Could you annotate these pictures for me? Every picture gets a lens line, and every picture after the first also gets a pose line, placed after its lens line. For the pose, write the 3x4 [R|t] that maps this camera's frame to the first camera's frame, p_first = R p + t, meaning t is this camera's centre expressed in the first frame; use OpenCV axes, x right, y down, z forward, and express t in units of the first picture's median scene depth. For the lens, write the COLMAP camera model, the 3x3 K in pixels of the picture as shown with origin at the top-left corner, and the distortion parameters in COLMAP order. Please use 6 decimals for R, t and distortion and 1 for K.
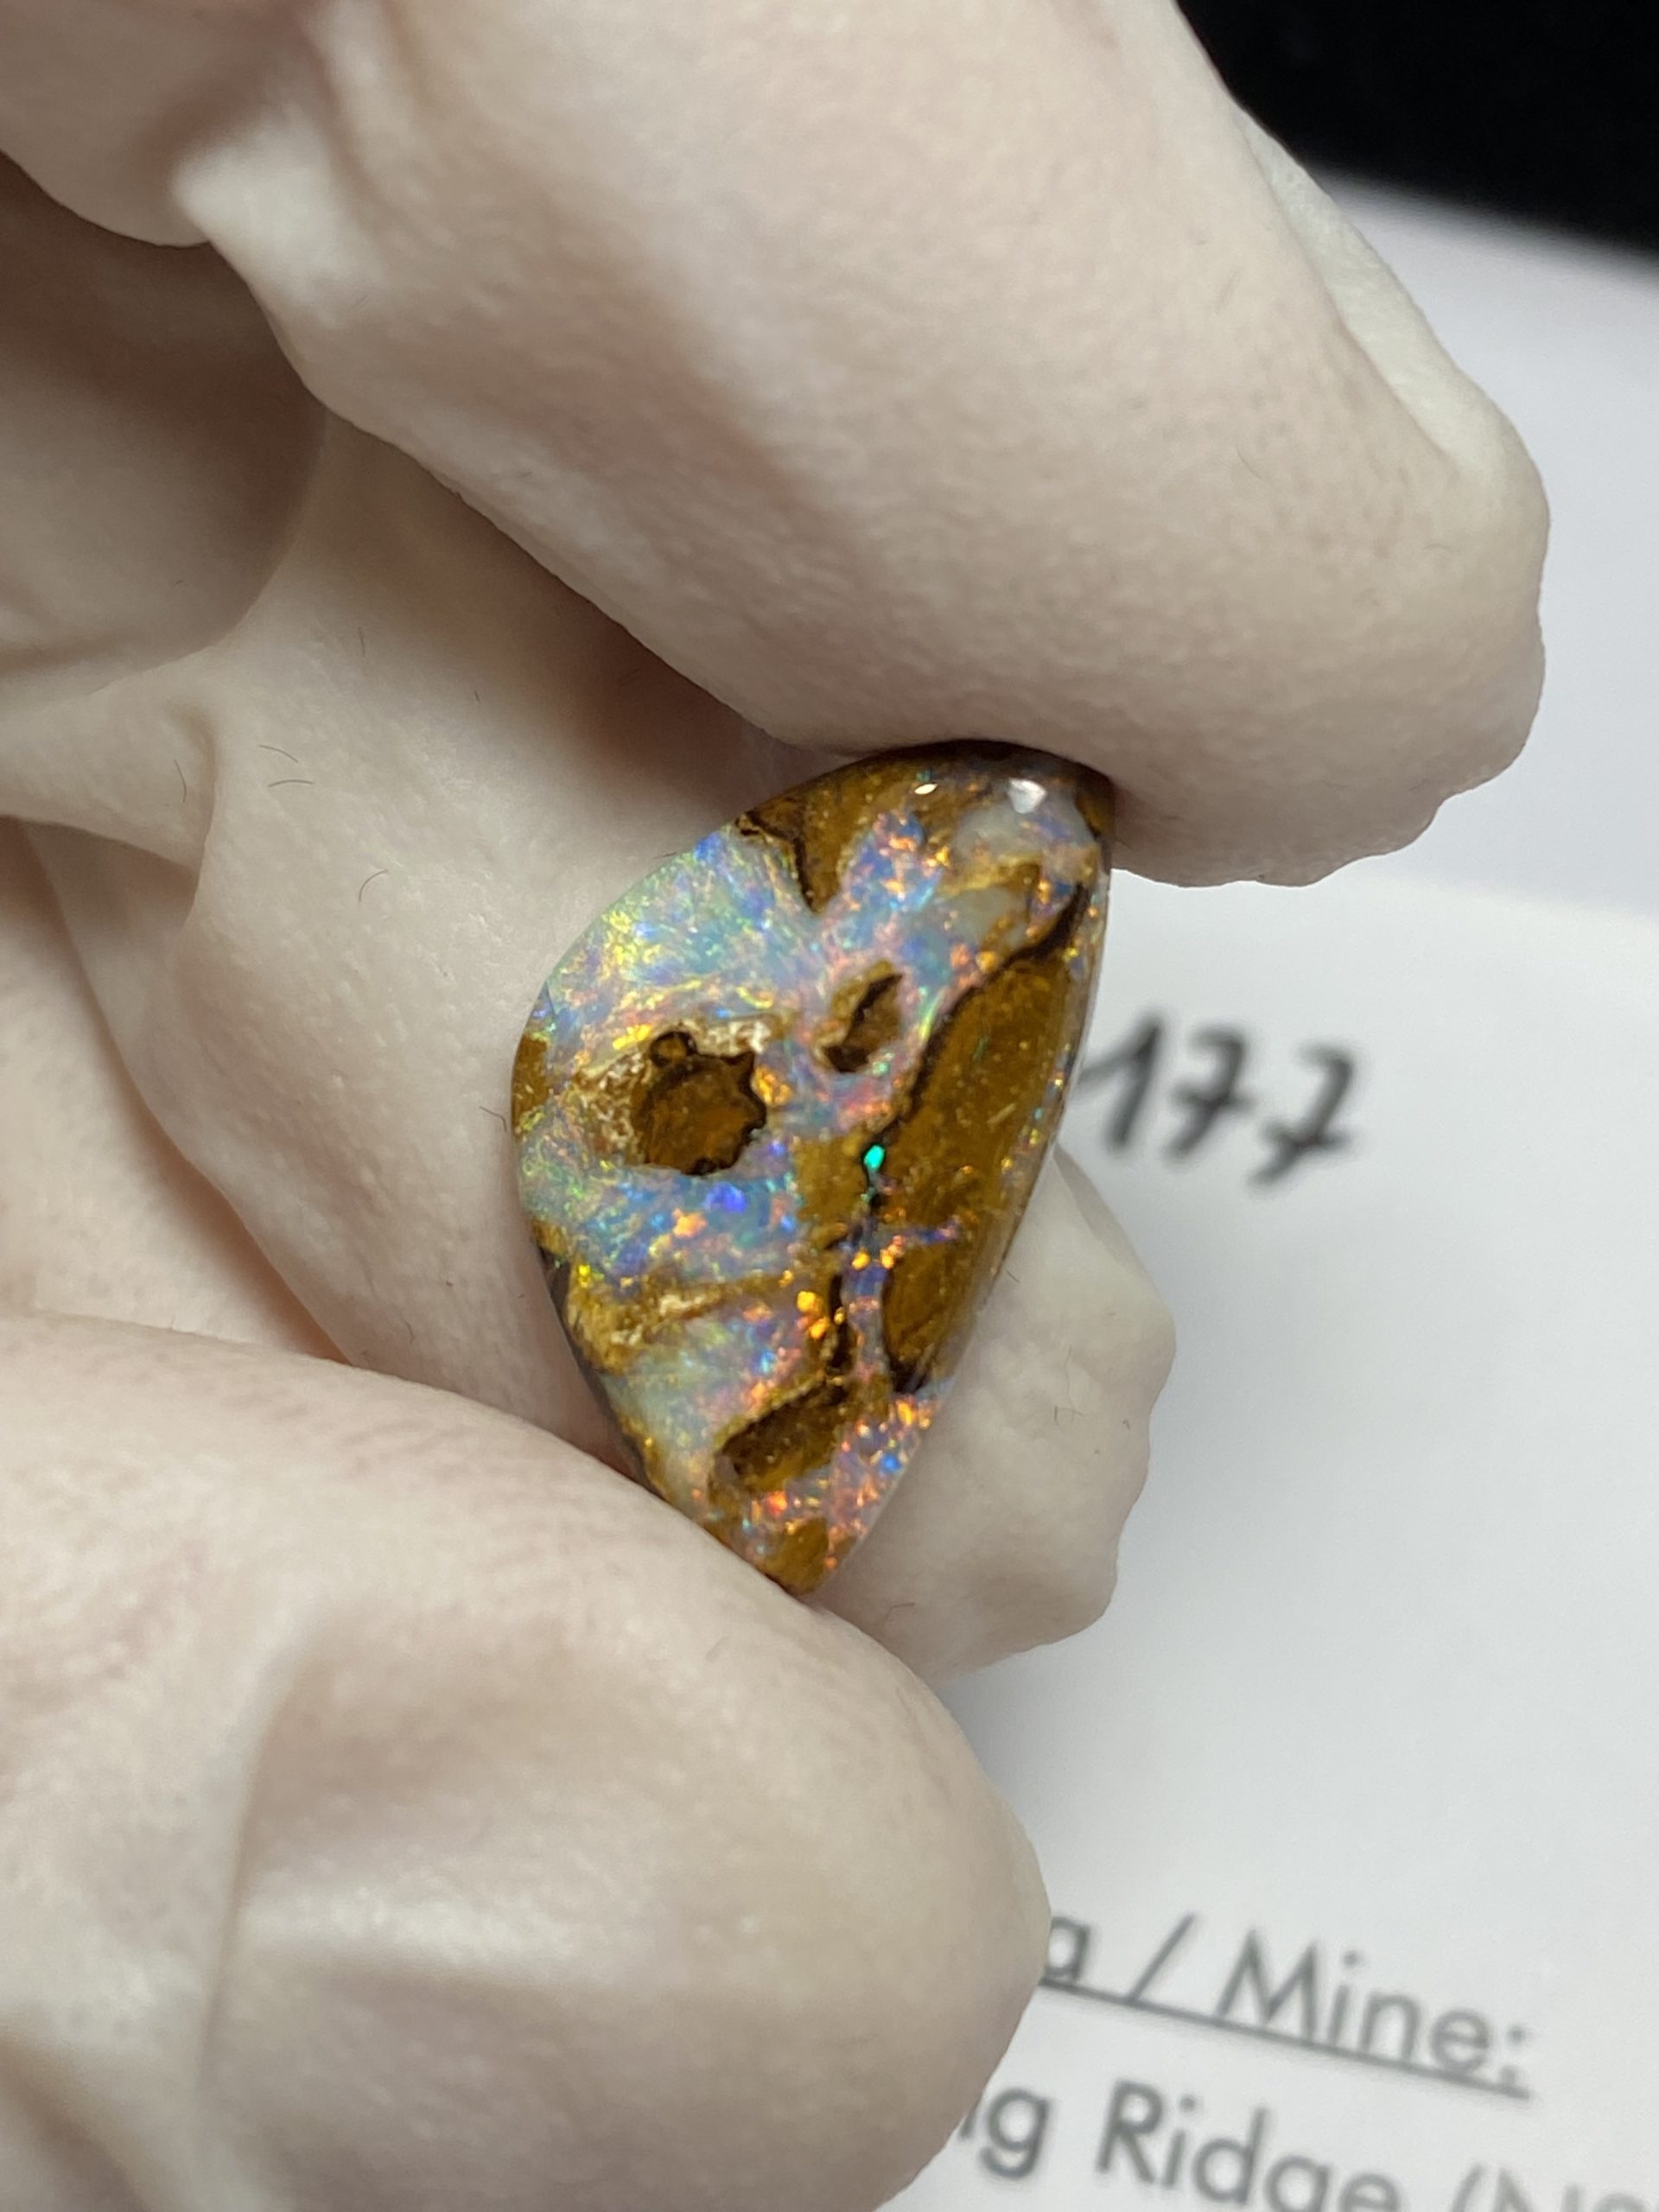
lens RADIAL K [[4212.1, 0, 842.8], [0, 4212.1, 1077.4], [0, 0, 1]] dist [0.116403, -0.043377]
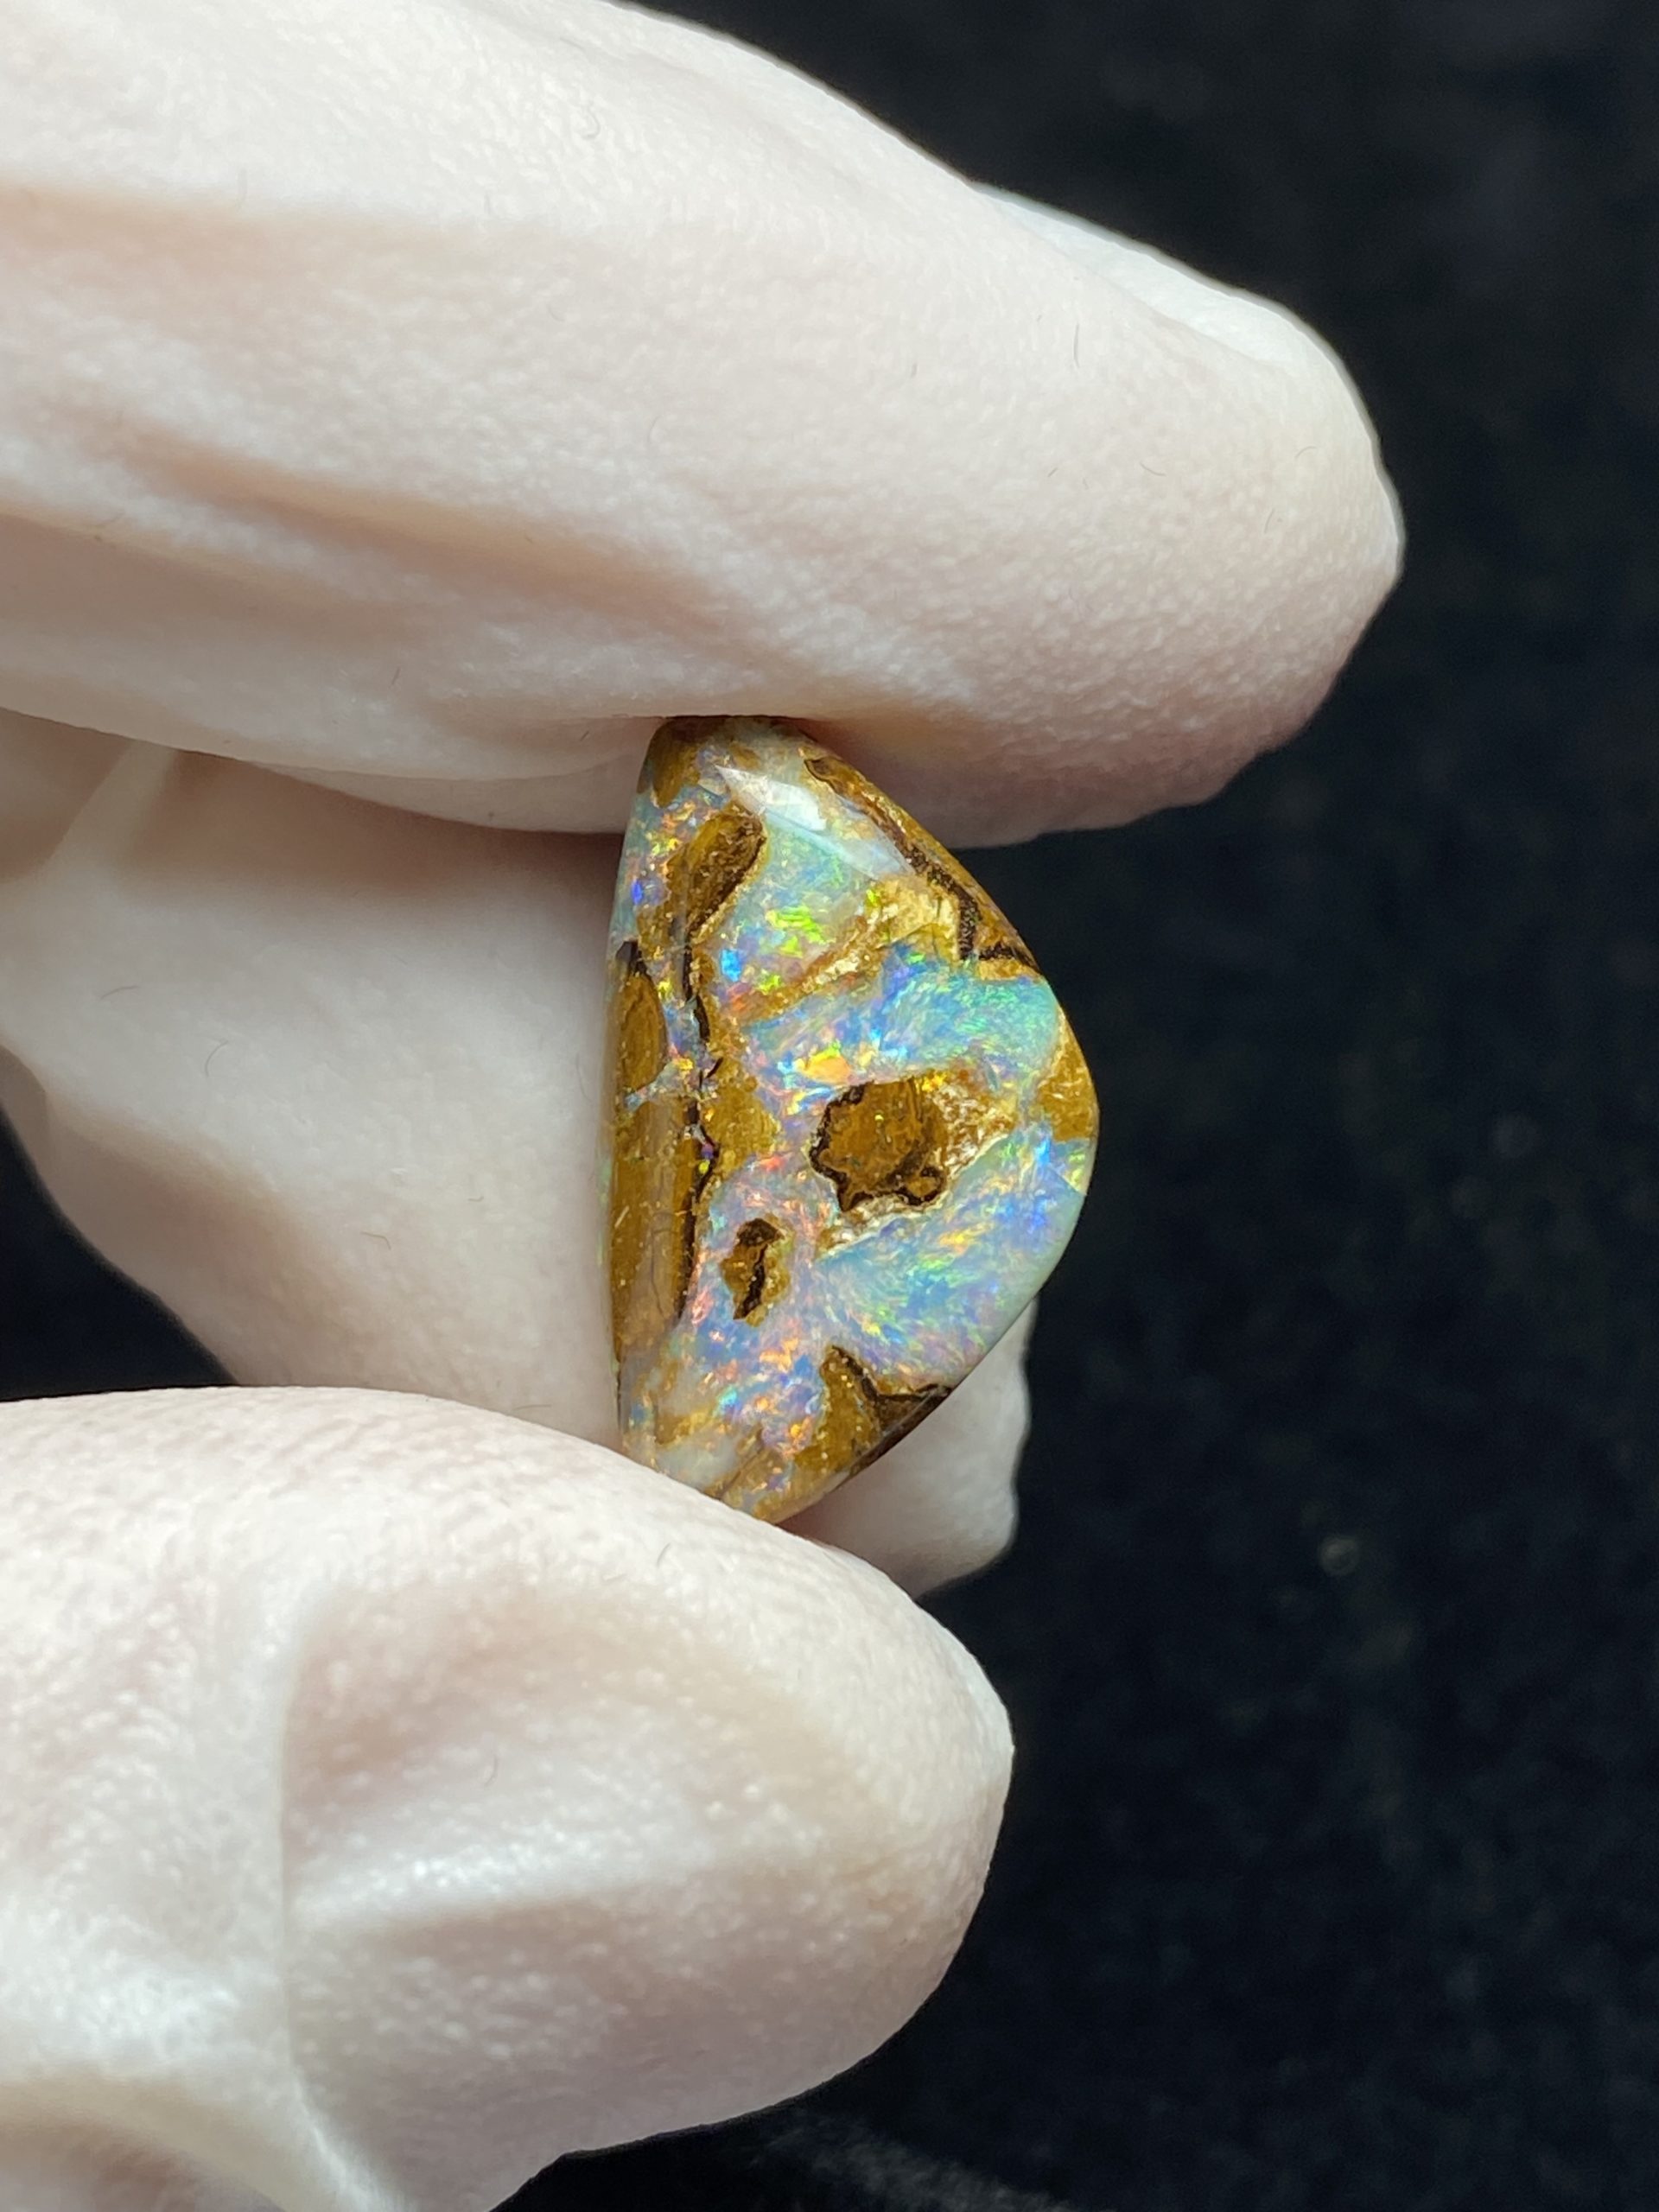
lens RADIAL K [[4212.1, 0, 842.8], [0, 4212.1, 1077.4], [0, 0, 1]] dist [0.116403, -0.043377]
pose [[-0.899932, 0.272096, 0.340714, -0.396930], [-0.323566, -0.940525, -0.103530, 0.137654], [0.292280, -0.203414, 0.934449, -0.003230]]
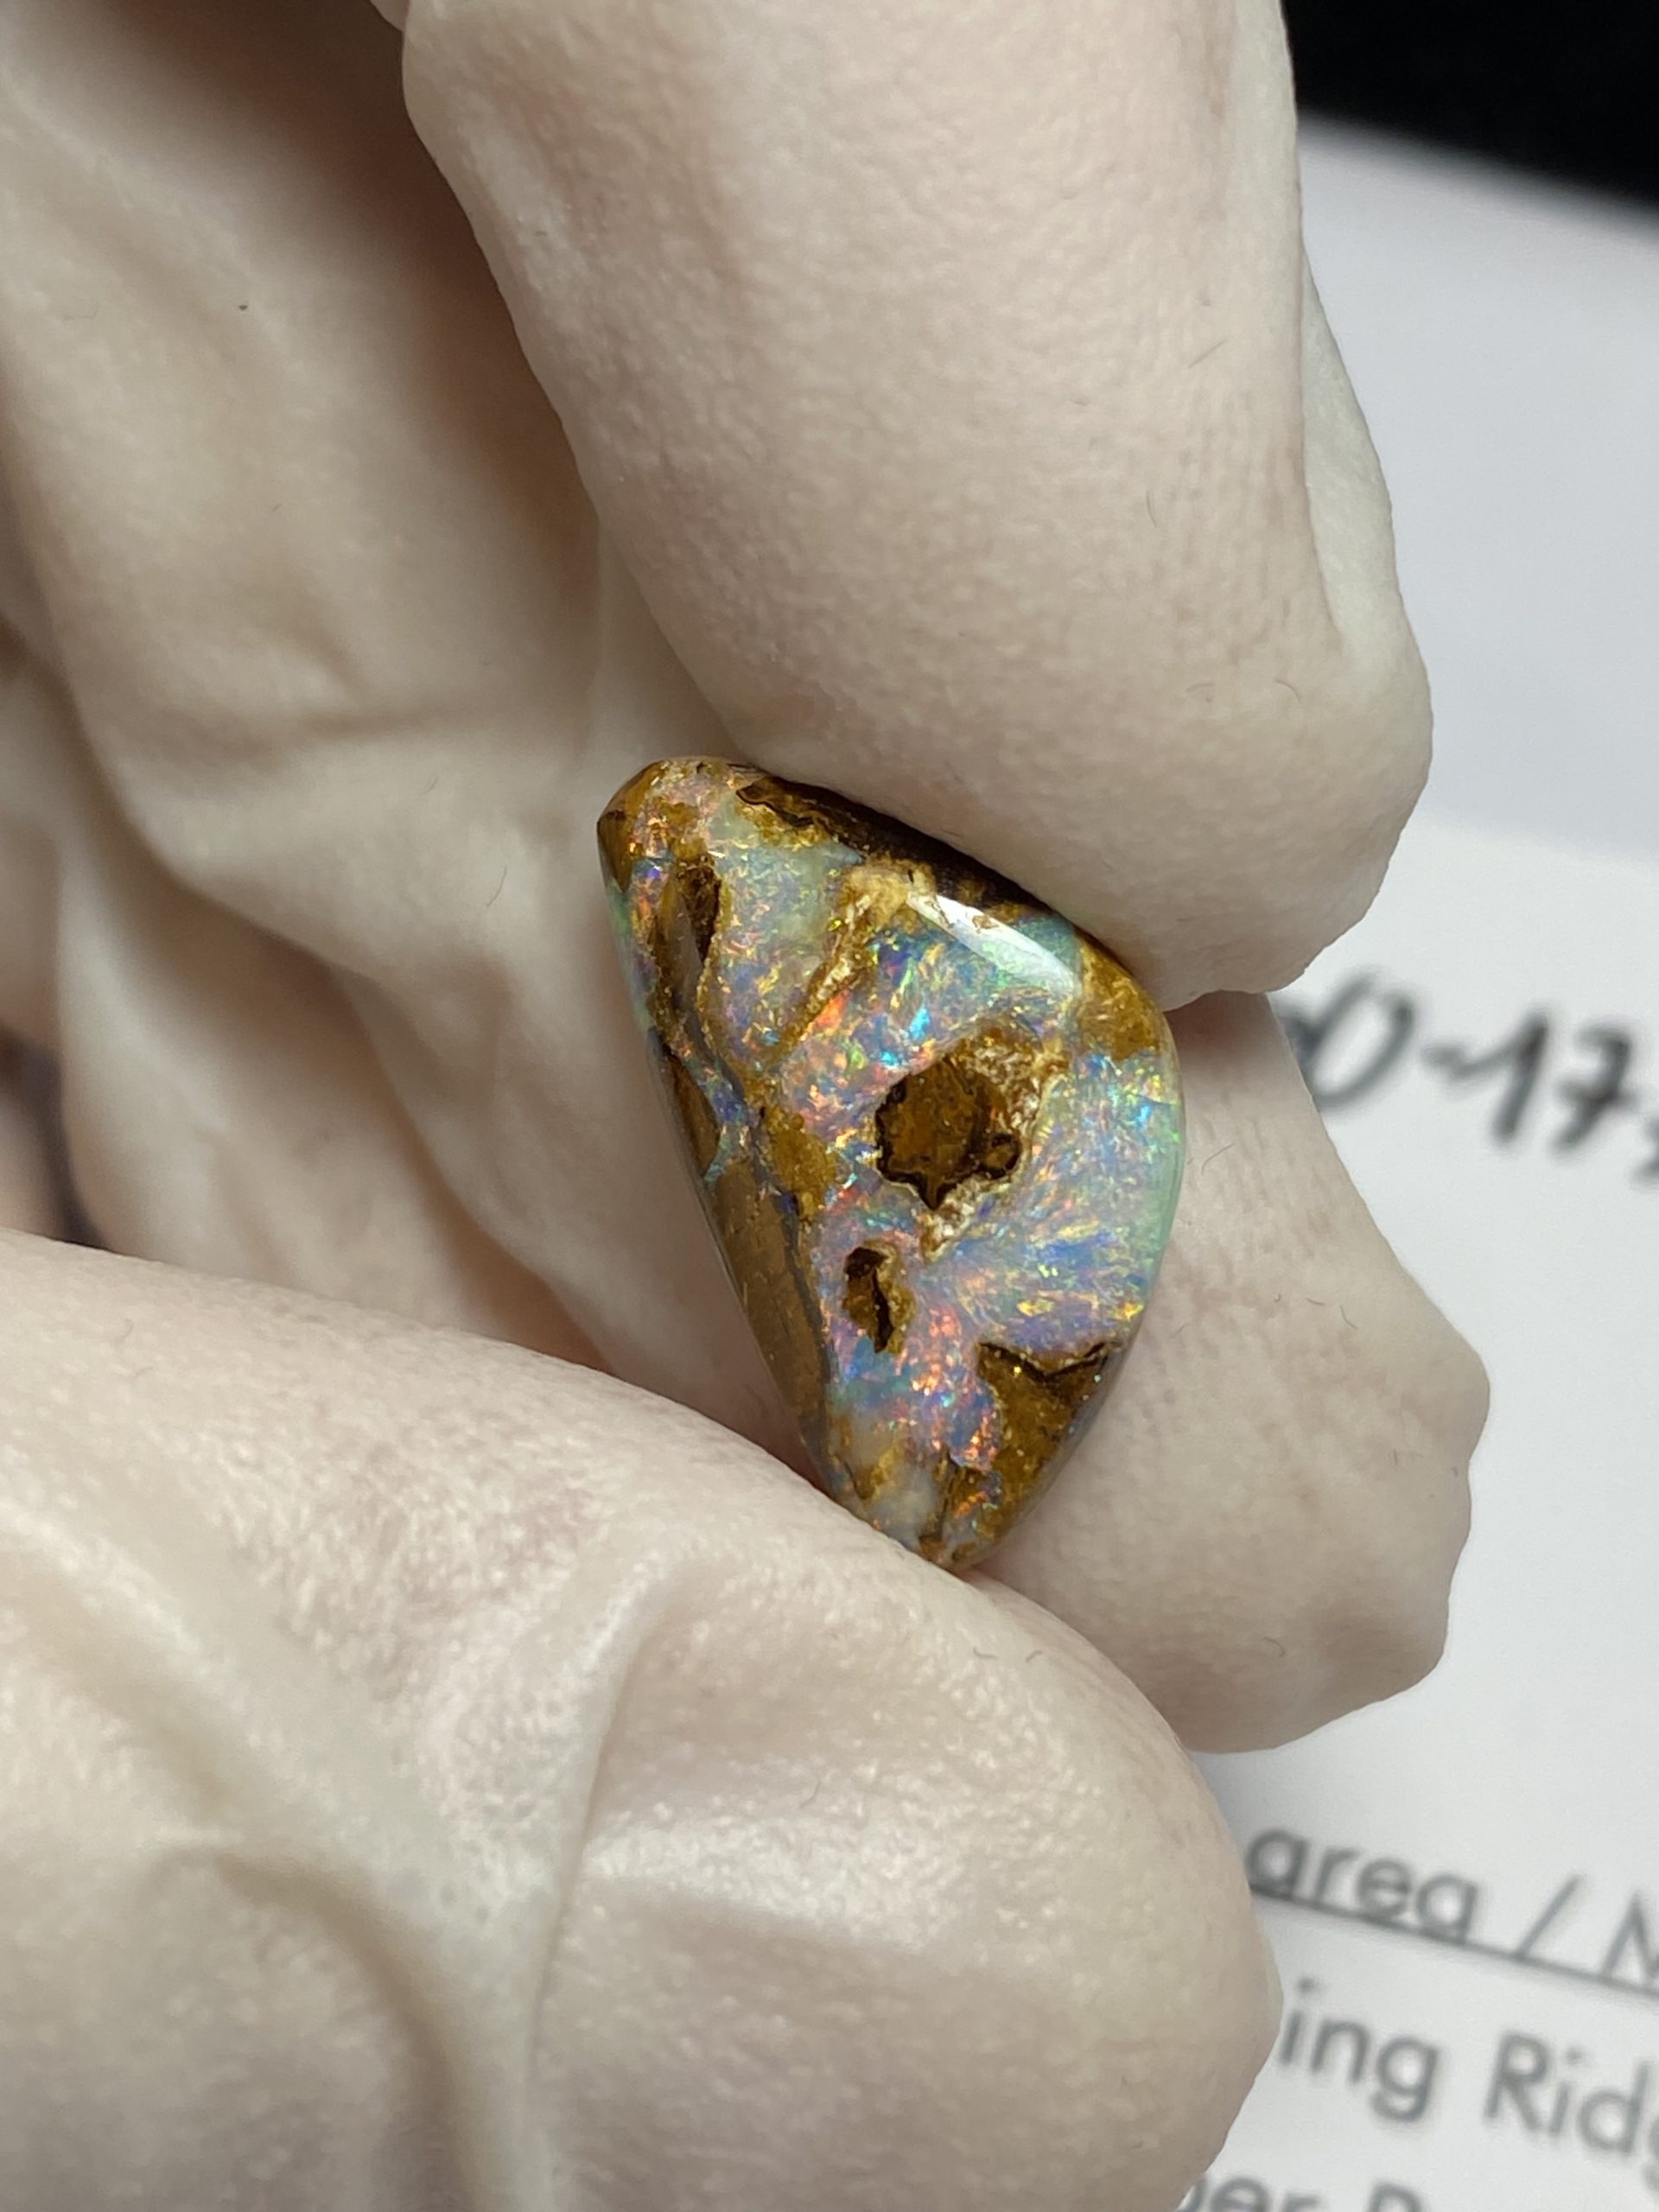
lens RADIAL K [[4212.1, 0, 842.8], [0, 4212.1, 1077.4], [0, 0, 1]] dist [0.116403, -0.043377]
pose [[-0.639656, 0.574448, 0.510734, -0.556420], [-0.650451, -0.758569, 0.038558, -0.006813], [0.409576, -0.307544, 0.858874, 0.103794]]
